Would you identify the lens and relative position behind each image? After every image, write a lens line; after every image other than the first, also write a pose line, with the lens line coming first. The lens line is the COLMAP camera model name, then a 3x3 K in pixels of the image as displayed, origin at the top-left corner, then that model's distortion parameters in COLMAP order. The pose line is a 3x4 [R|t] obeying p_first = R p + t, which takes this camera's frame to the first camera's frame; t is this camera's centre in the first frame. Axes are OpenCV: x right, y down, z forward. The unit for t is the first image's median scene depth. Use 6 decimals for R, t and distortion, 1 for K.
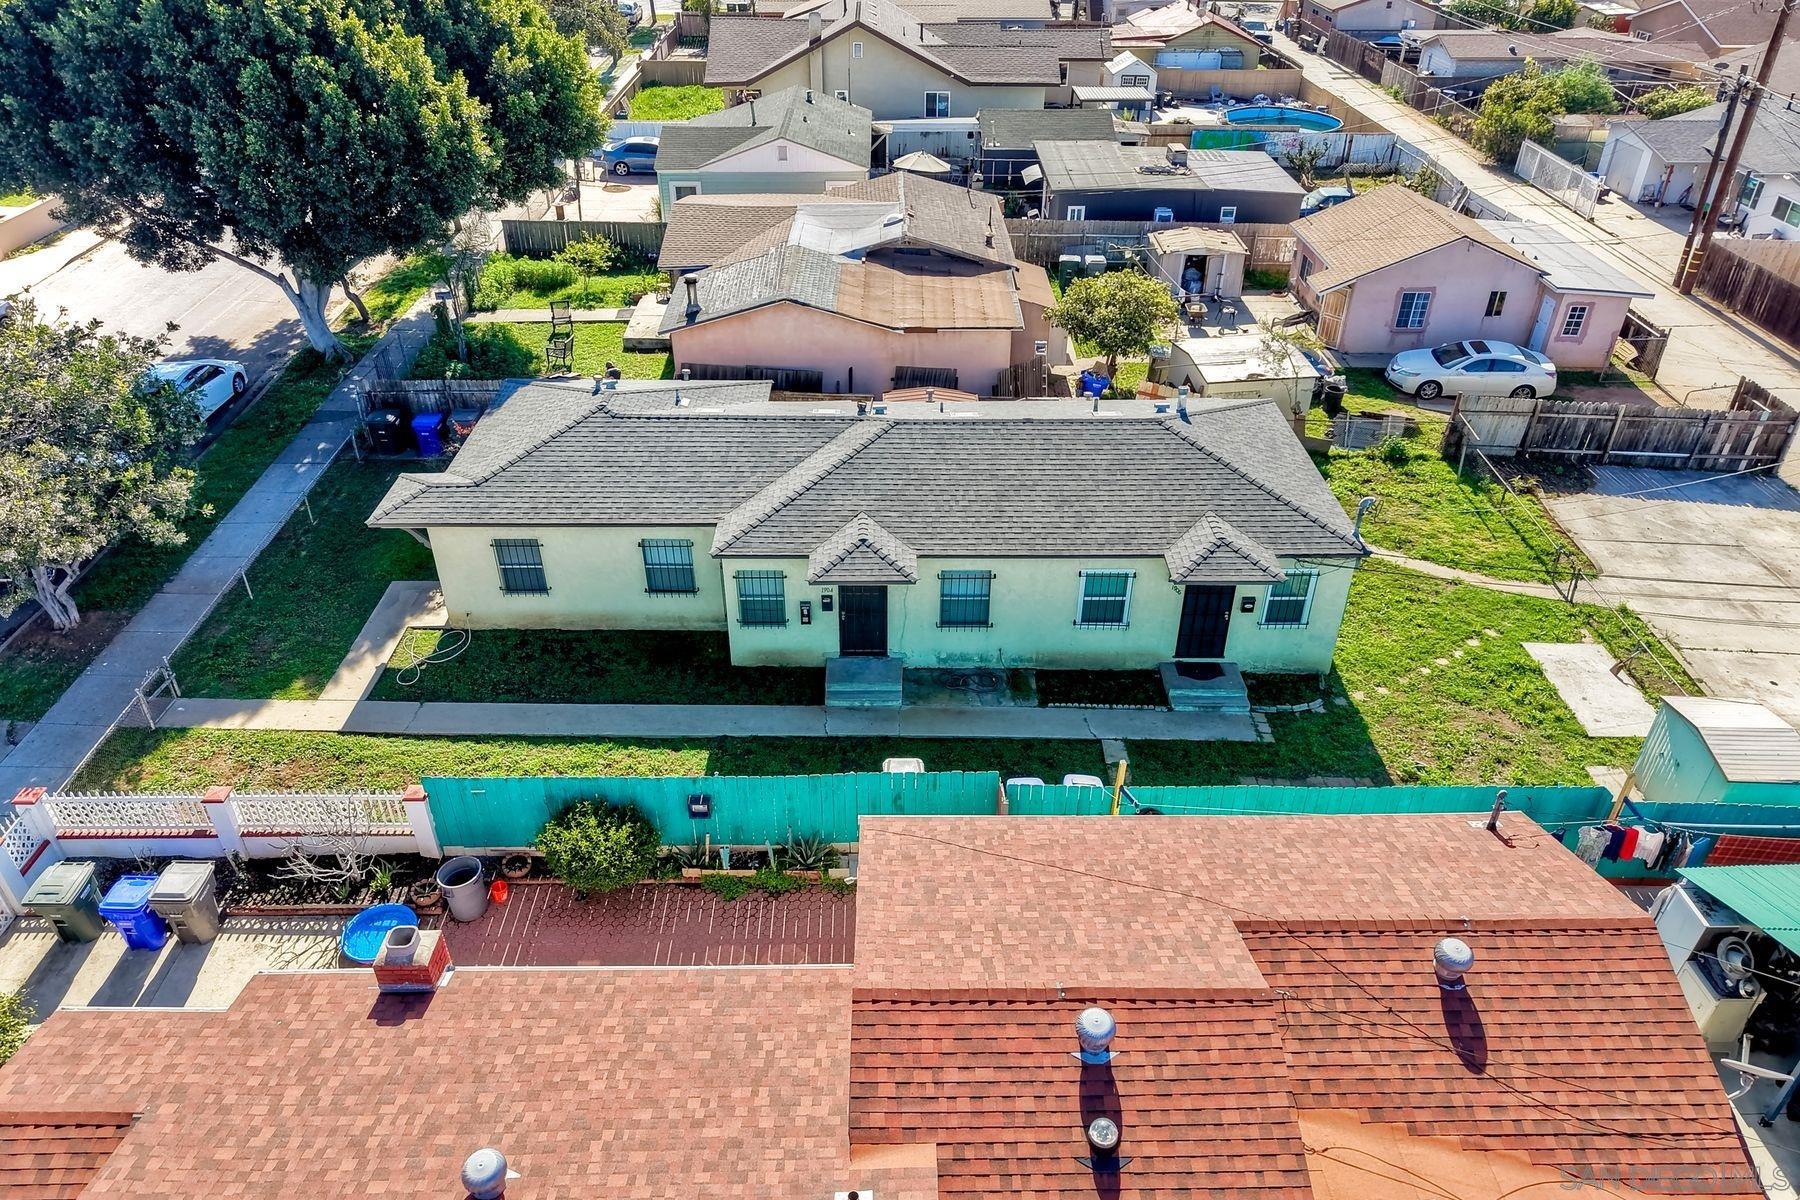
lens RADIAL K [[1199.5, 0, 900.0], [0, 1199.5, 600.0], [0, 0, 1]] dist [0.044153, -0.065277]
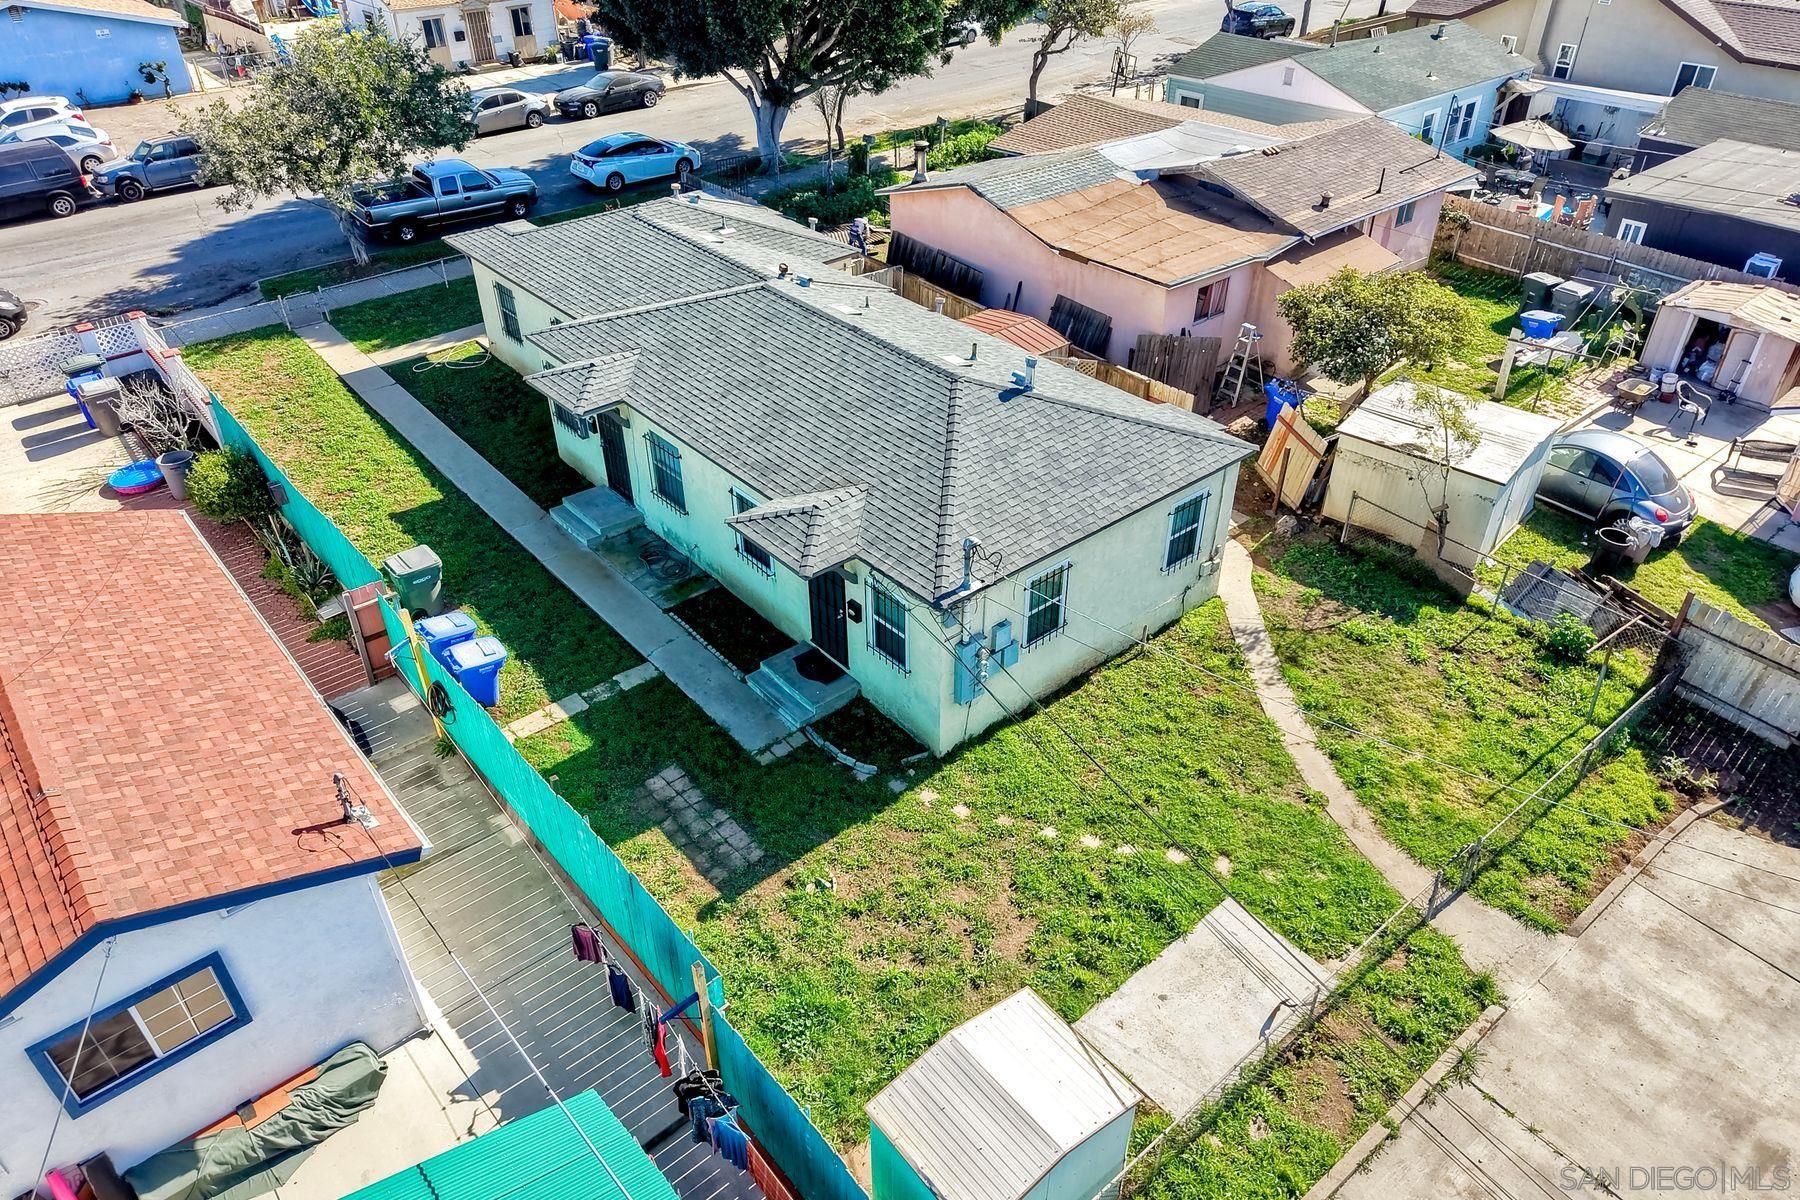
lens RADIAL K [[1210.0, 0, 900.0], [0, 1210.0, 600.0], [0, 0, 1]] dist [0.002479, 0.002845]
pose [[0.639729, 0.433736, -0.634523, 0.781903], [-0.417179, 0.889314, 0.187301, -0.156836], [0.645530, 0.144888, 0.749866, 0.419778]]
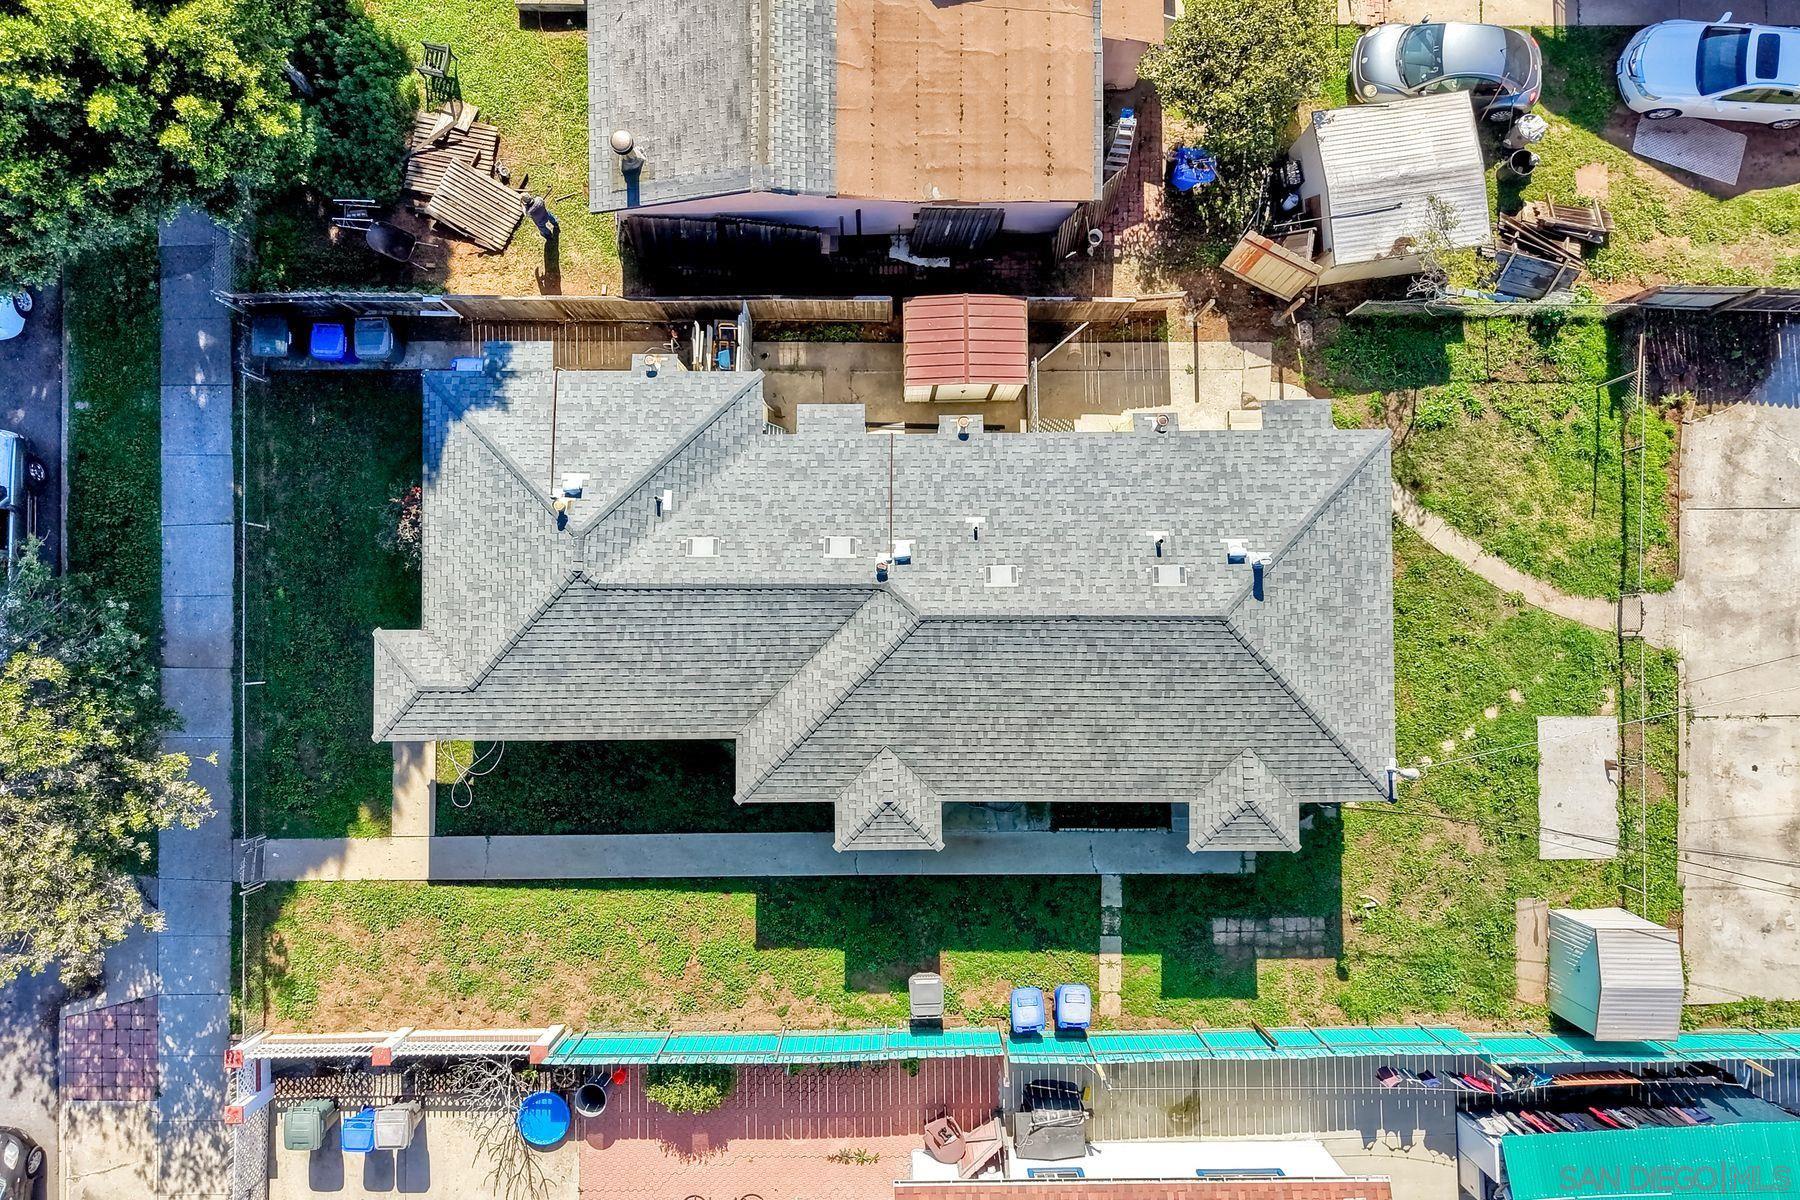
lens RADIAL K [[1211.3, 0, 900.0], [0, 1211.3, 600.0], [0, 0, 1]] dist [0.034355, -0.045039]
pose [[0.999991, 0.003403, -0.002424, -0.018176], [0.000024, 0.575355, 0.817904, -0.907252], [0.004178, -0.817897, 0.575350, 0.520872]]
